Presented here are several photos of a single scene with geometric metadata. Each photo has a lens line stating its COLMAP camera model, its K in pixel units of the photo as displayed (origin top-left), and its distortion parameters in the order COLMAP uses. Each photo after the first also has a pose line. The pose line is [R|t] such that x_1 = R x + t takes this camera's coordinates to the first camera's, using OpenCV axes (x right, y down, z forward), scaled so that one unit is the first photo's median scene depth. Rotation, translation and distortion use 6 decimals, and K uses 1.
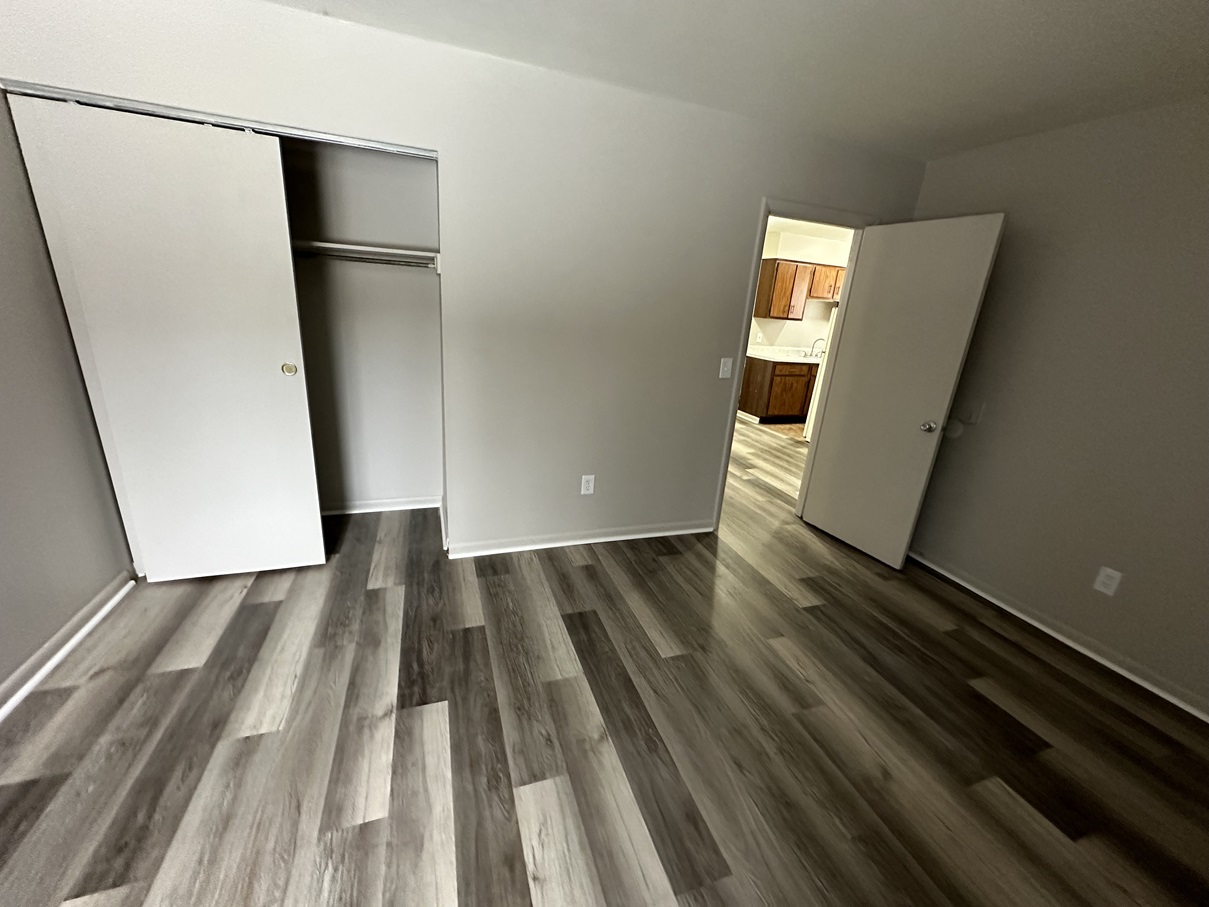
lens RADIAL K [[480.1, 0, 603.3], [0, 480.1, 452.1], [0, 0, 1]] dist [-0.000792, 0.000035]
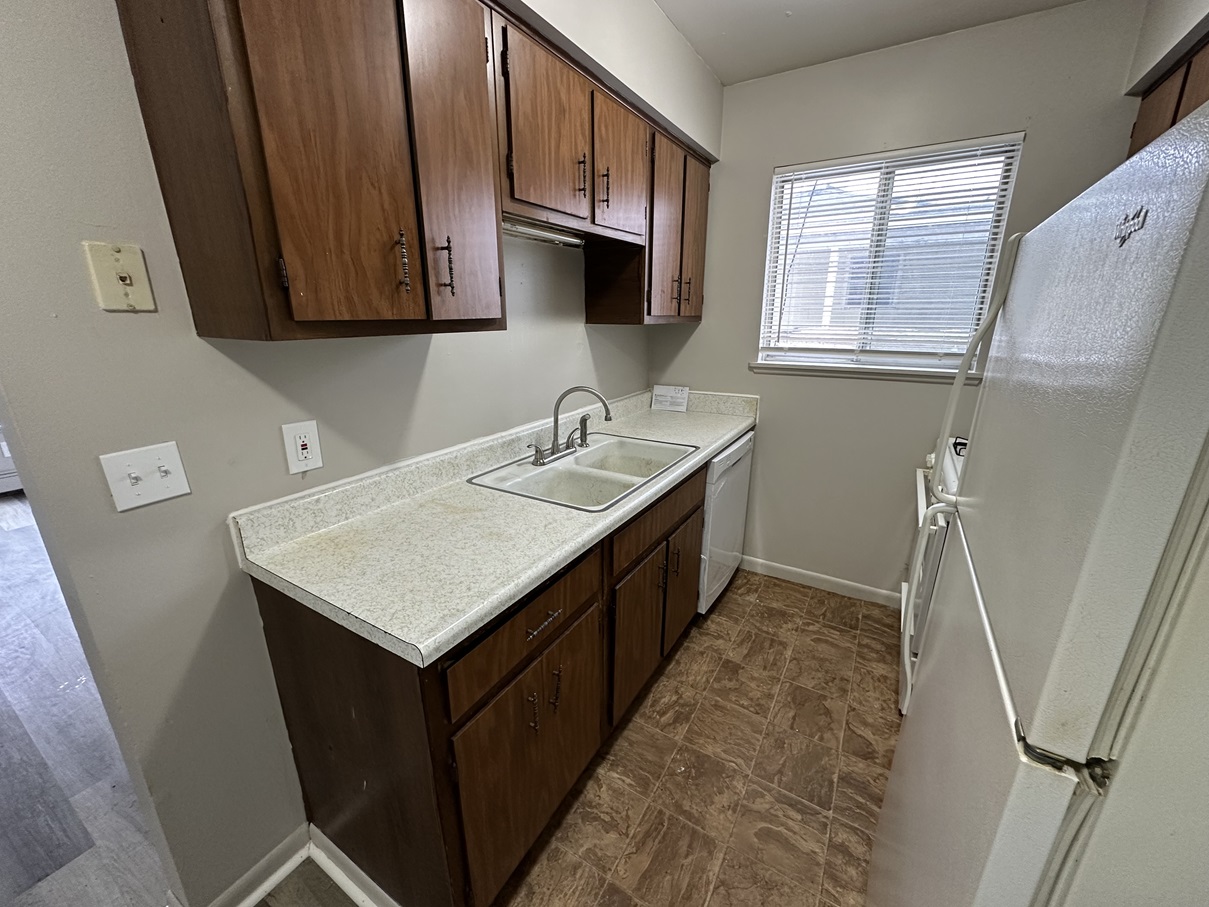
lens RADIAL K [[480.1, 0, 603.3], [0, 480.1, 452.1], [0, 0, 1]] dist [-0.000792, 0.000035]
pose [[0.767601, -0.252325, 0.589170, 0.939166], [0.248116, 0.964556, 0.089835, -0.691200], [-0.590955, 0.077225, 0.803000, 2.445165]]
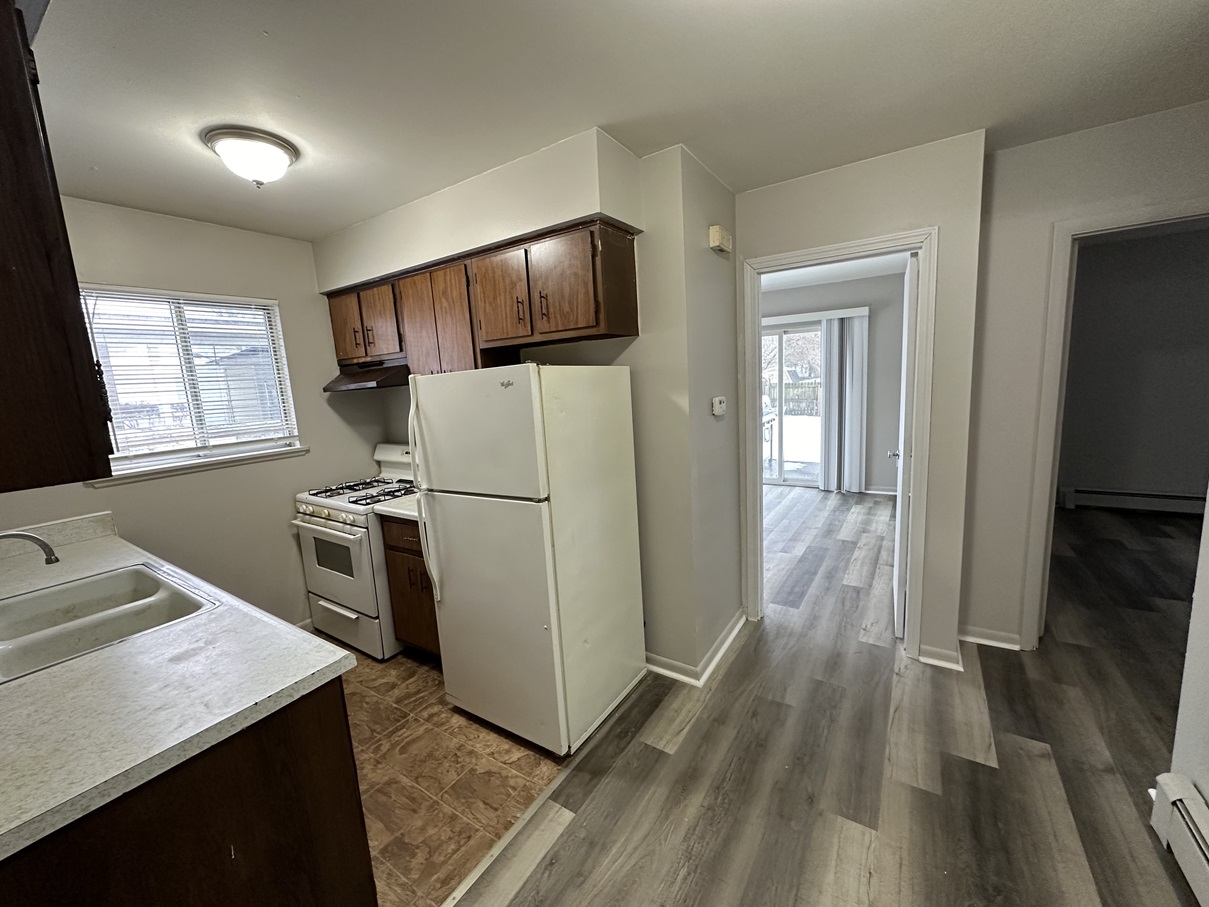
lens RADIAL K [[480.1, 0, 603.3], [0, 480.1, 452.1], [0, 0, 1]] dist [-0.000792, 0.000035]
pose [[-0.609398, -0.159884, 0.776577, 0.488805], [0.249890, 0.890807, 0.379497, -0.865247], [-0.752455, 0.425323, -0.502903, 2.787247]]
